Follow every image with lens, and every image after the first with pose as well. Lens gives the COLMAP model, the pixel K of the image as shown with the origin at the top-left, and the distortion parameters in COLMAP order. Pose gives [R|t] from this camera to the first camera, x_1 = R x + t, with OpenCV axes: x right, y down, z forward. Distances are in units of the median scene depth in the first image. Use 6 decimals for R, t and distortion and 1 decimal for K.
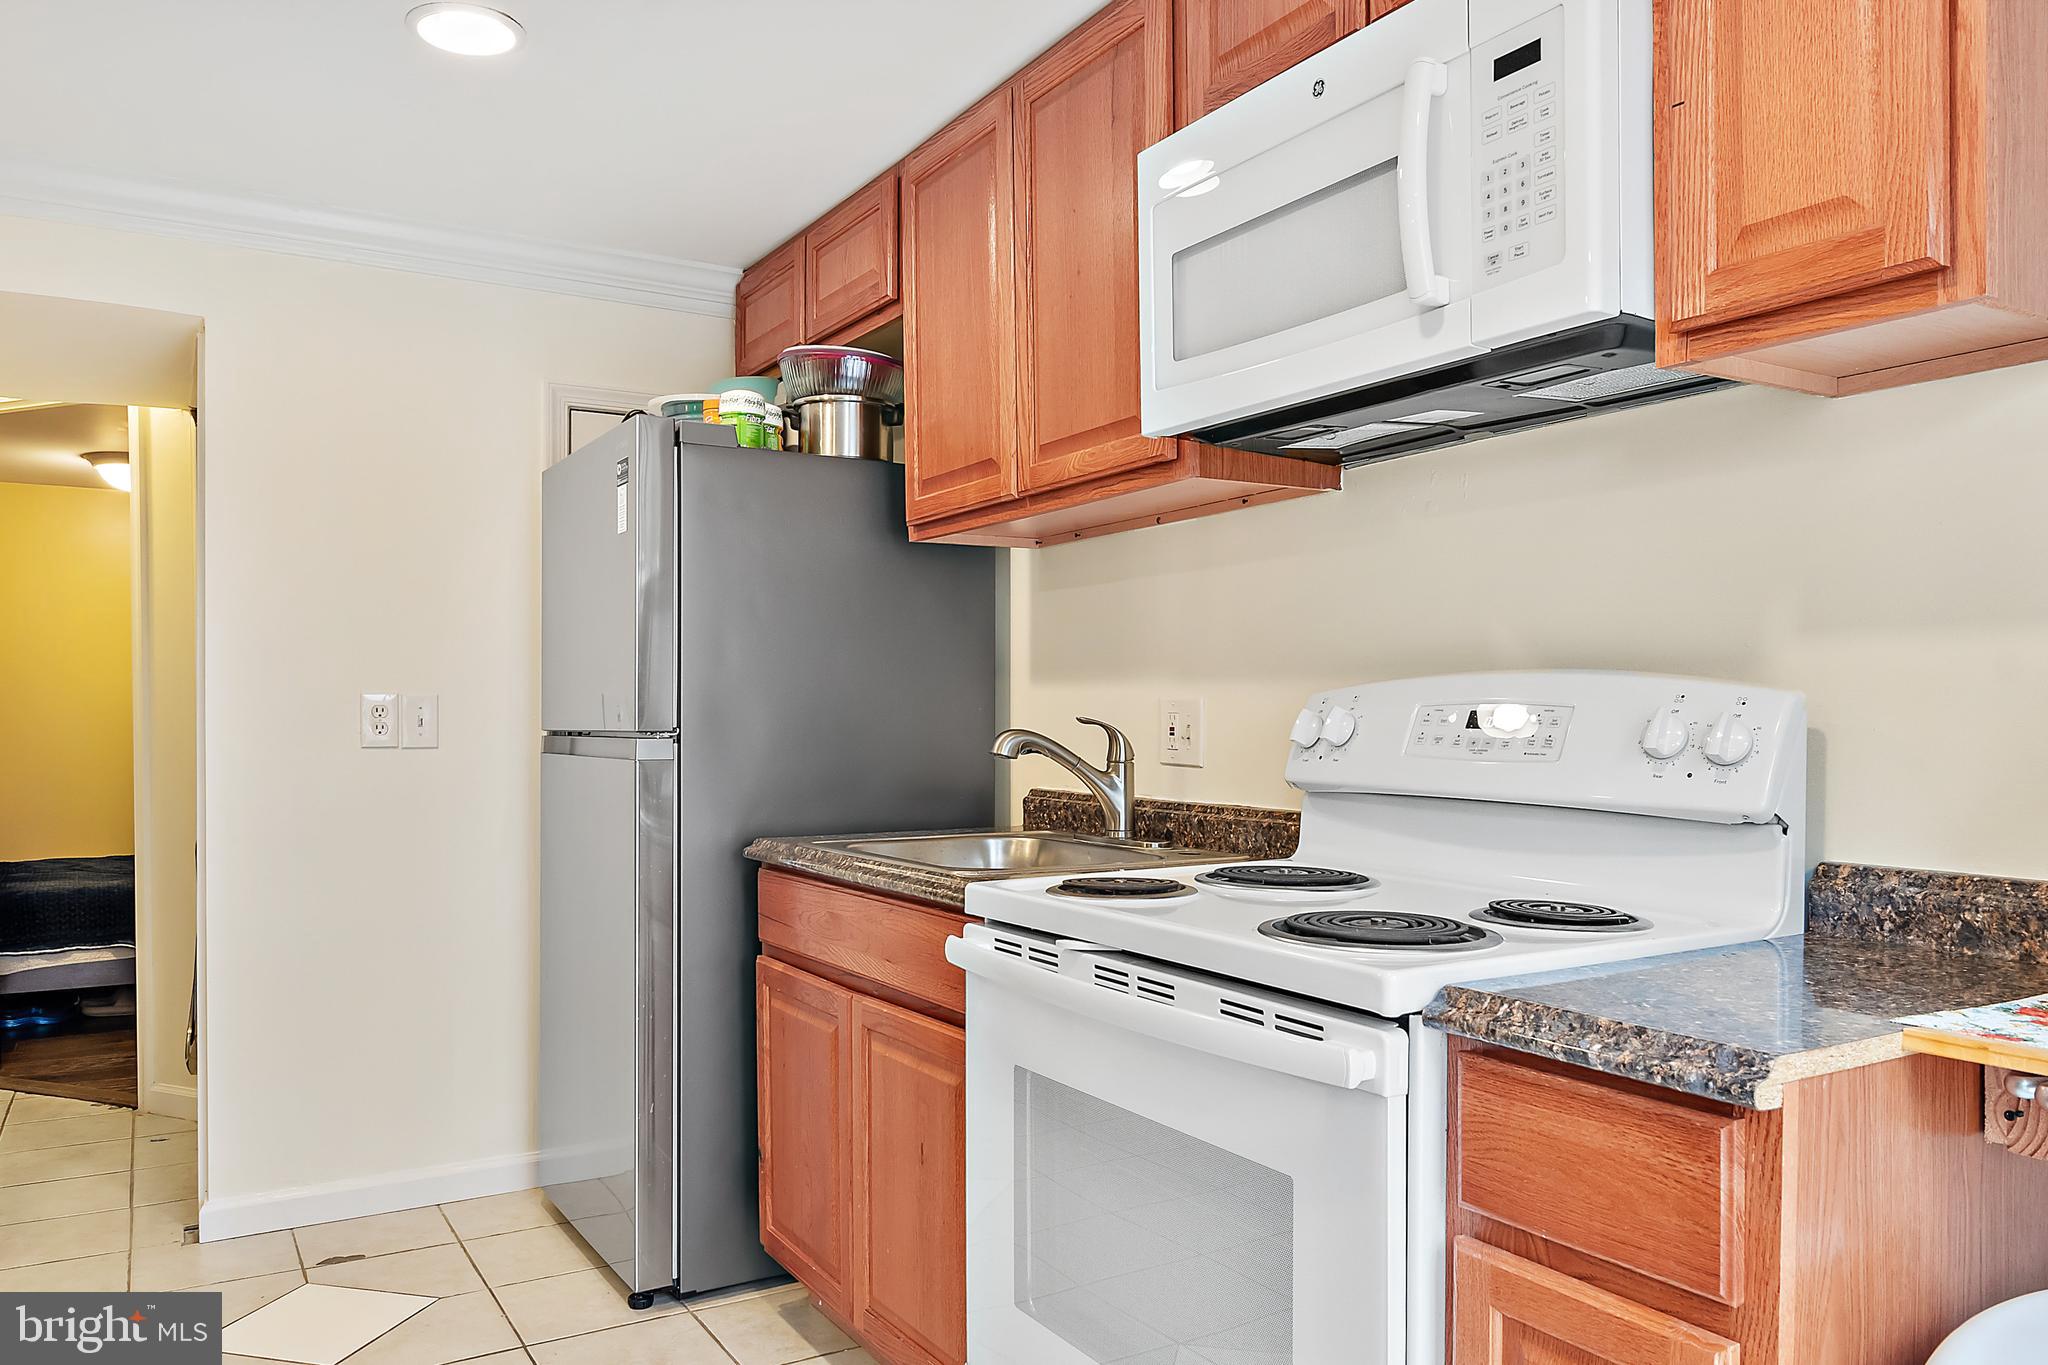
lens RADIAL K [[1438.0, 0, 1016.2], [0, 1438.0, 672.0], [0, 0, 1]] dist [-0.003710, 0.002157]
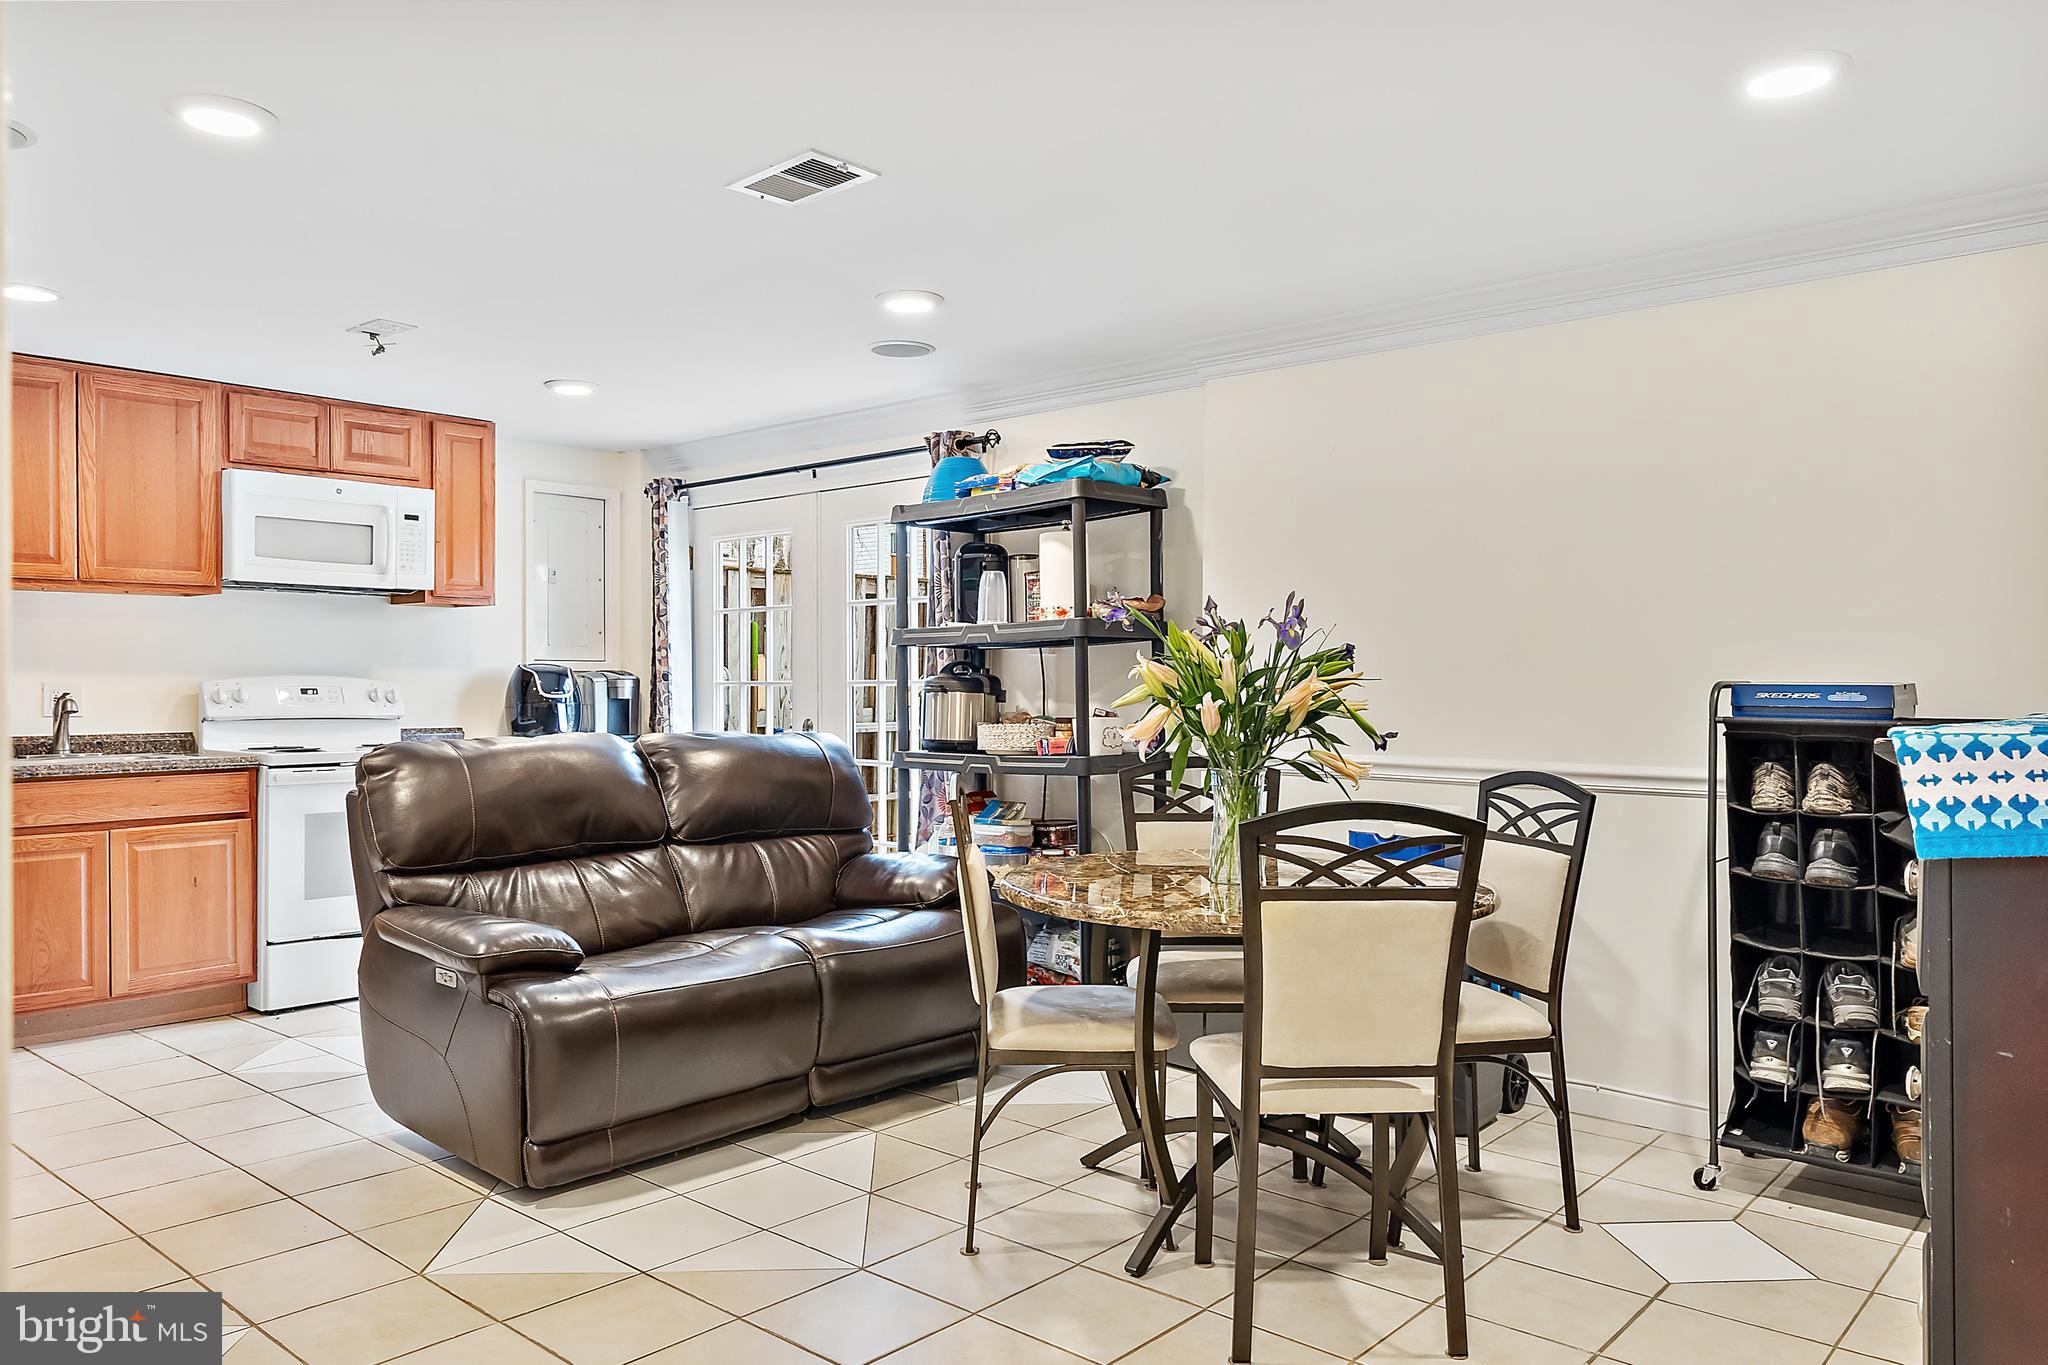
lens RADIAL K [[1438.0, 0, 1016.2], [0, 1438.0, 672.0], [0, 0, 1]] dist [-0.003710, 0.002157]
pose [[-0.294142, 0.007686, 0.955731, -3.820078], [-0.024016, 0.999592, -0.015430, 0.013250], [-0.955460, -0.027492, -0.293838, 0.561909]]
